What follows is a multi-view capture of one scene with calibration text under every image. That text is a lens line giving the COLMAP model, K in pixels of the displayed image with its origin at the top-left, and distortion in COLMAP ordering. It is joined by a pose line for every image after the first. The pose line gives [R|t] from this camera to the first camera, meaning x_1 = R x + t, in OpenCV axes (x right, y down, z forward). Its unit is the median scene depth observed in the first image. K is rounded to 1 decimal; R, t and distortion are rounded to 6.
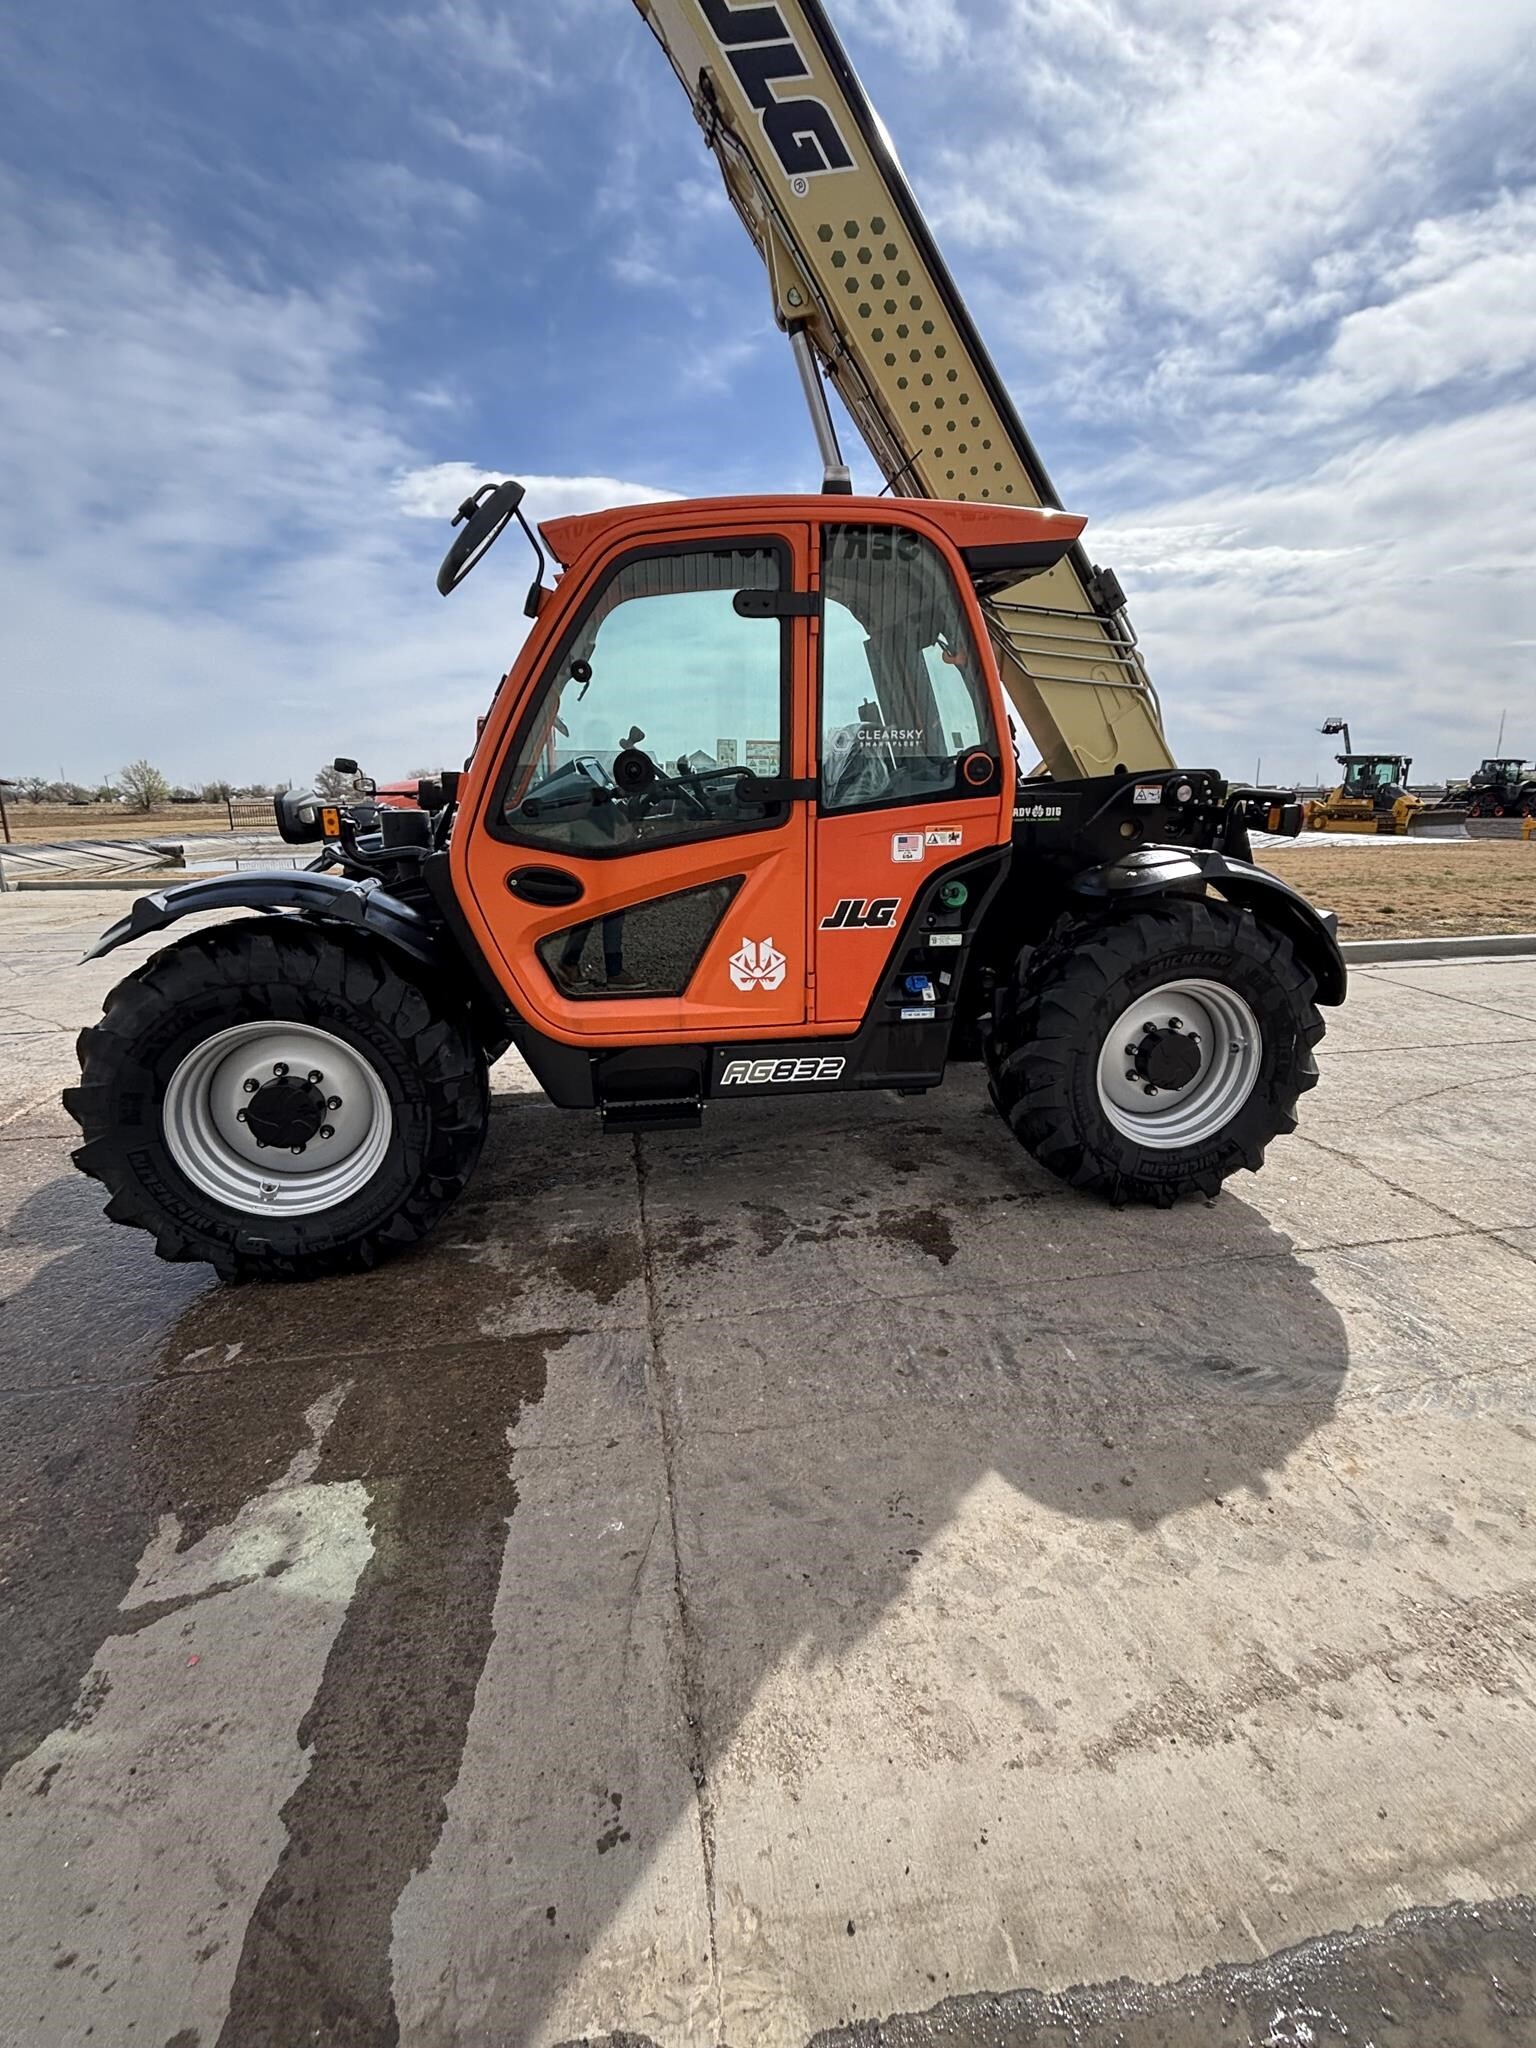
lens RADIAL K [[904.1, 0, 777.1], [0, 904.1, 1004.7], [0, 0, 1]] dist [-0.003167, 0.001932]
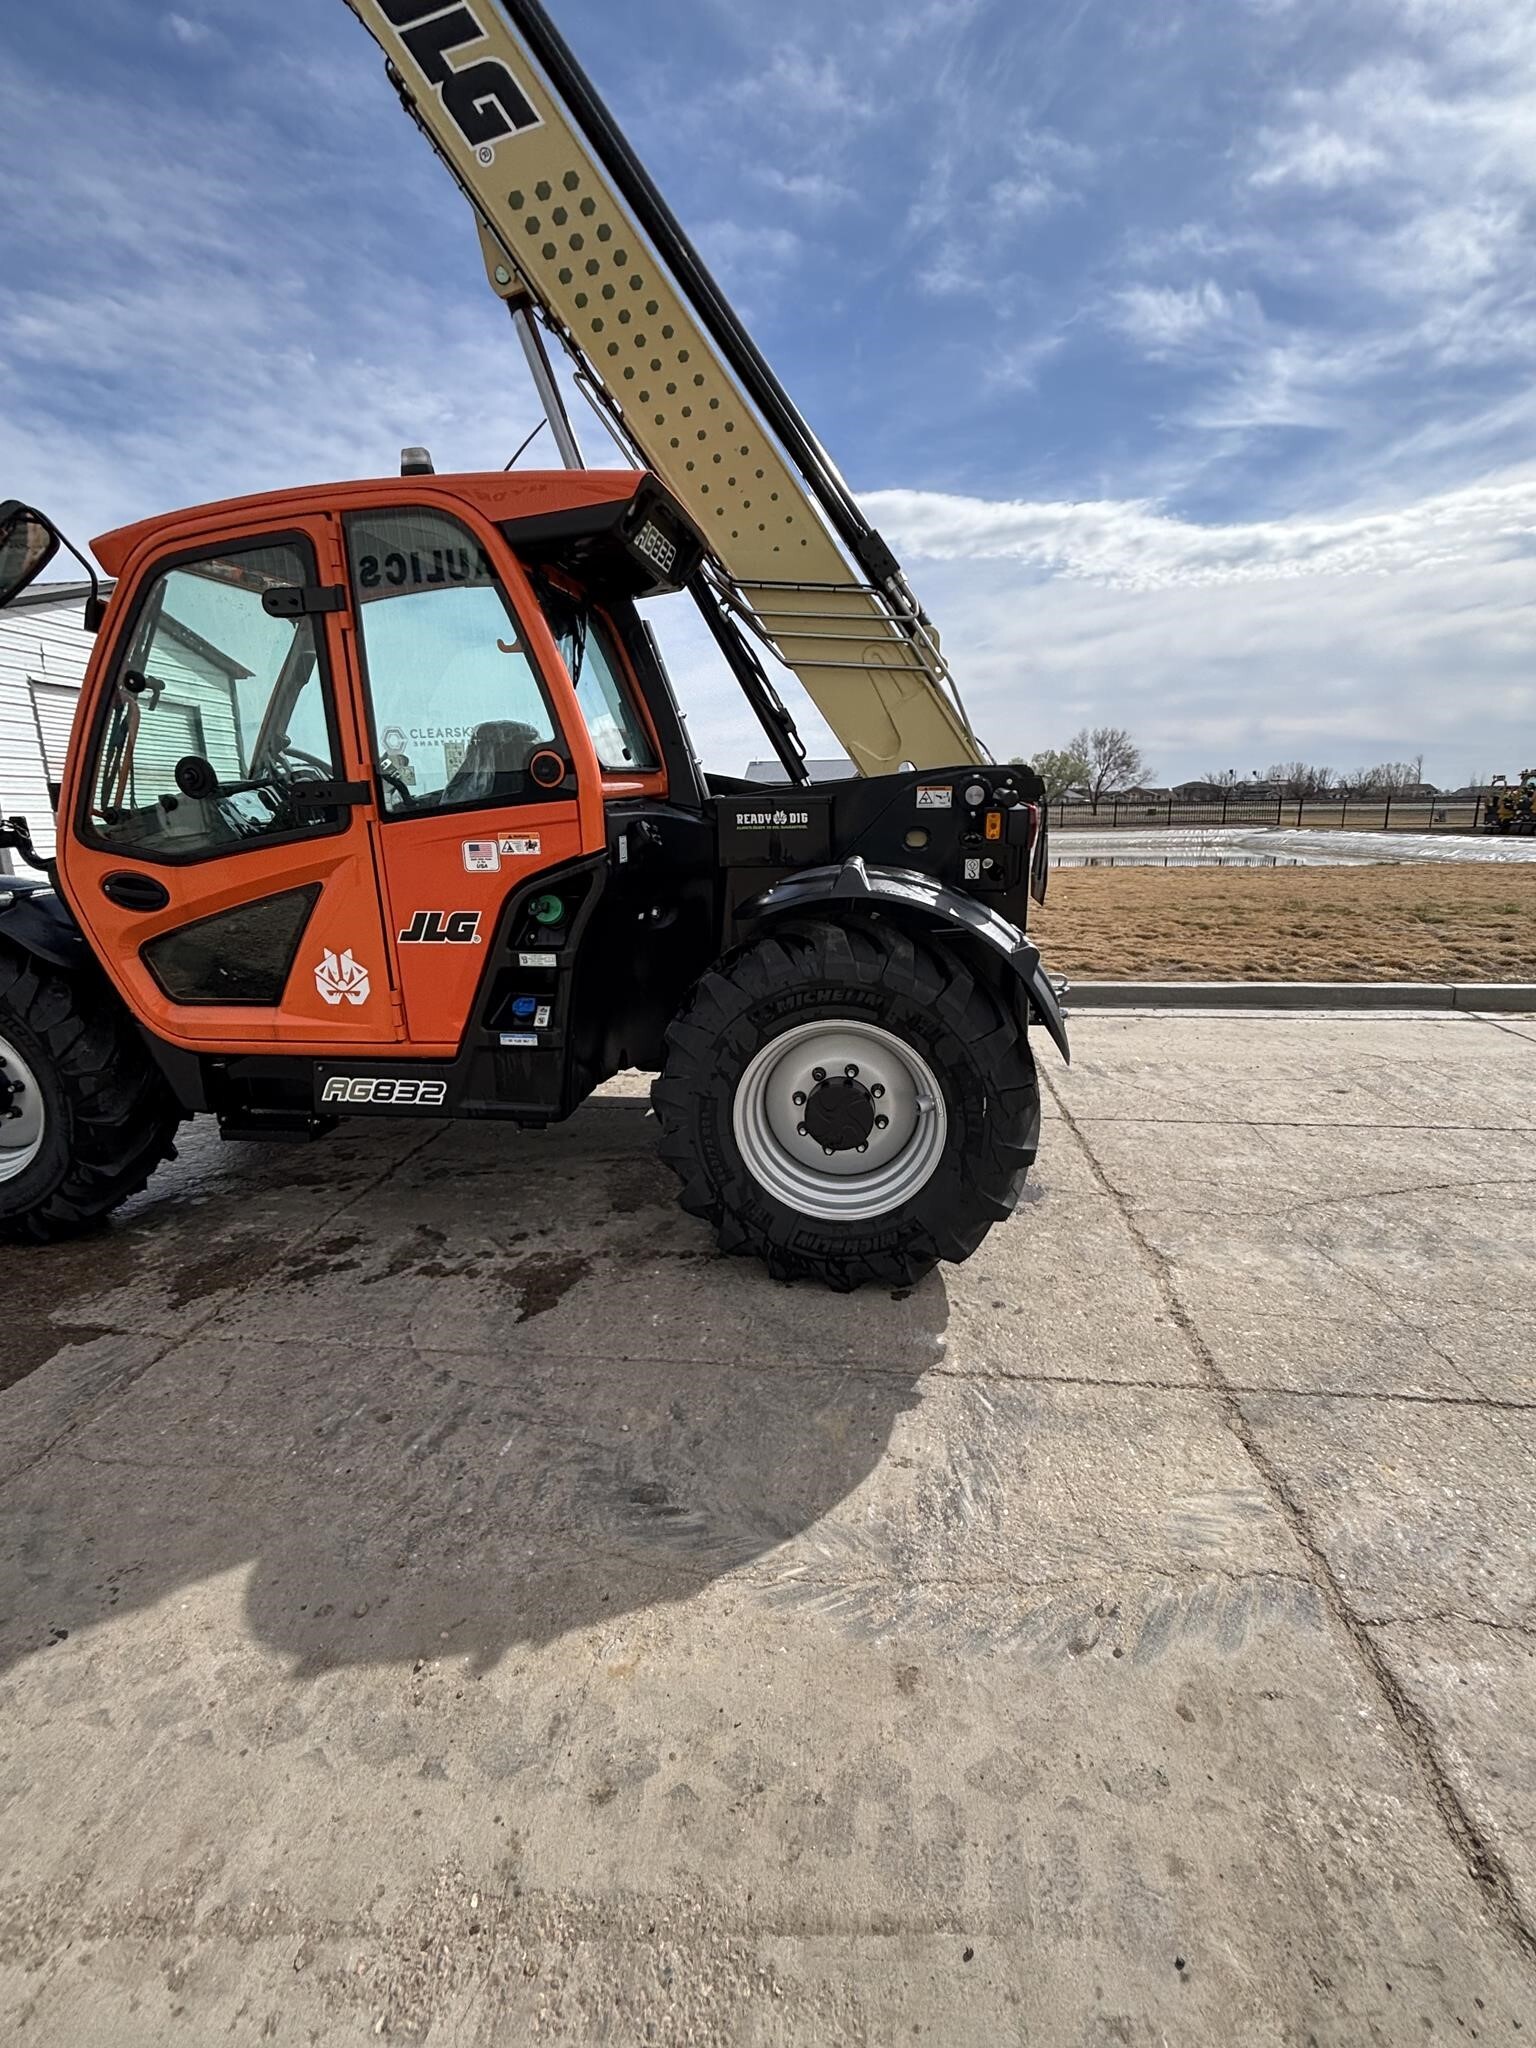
lens RADIAL K [[904.1, 0, 785.0], [0, 904.1, 1005.4], [0, 0, 1]] dist [-0.003167, 0.001932]
pose [[0.958072, 0.054871, -0.281226, 0.674036], [-0.056943, 0.998377, 0.000805, -0.040719], [0.280813, 0.015242, 0.959641, 0.206385]]
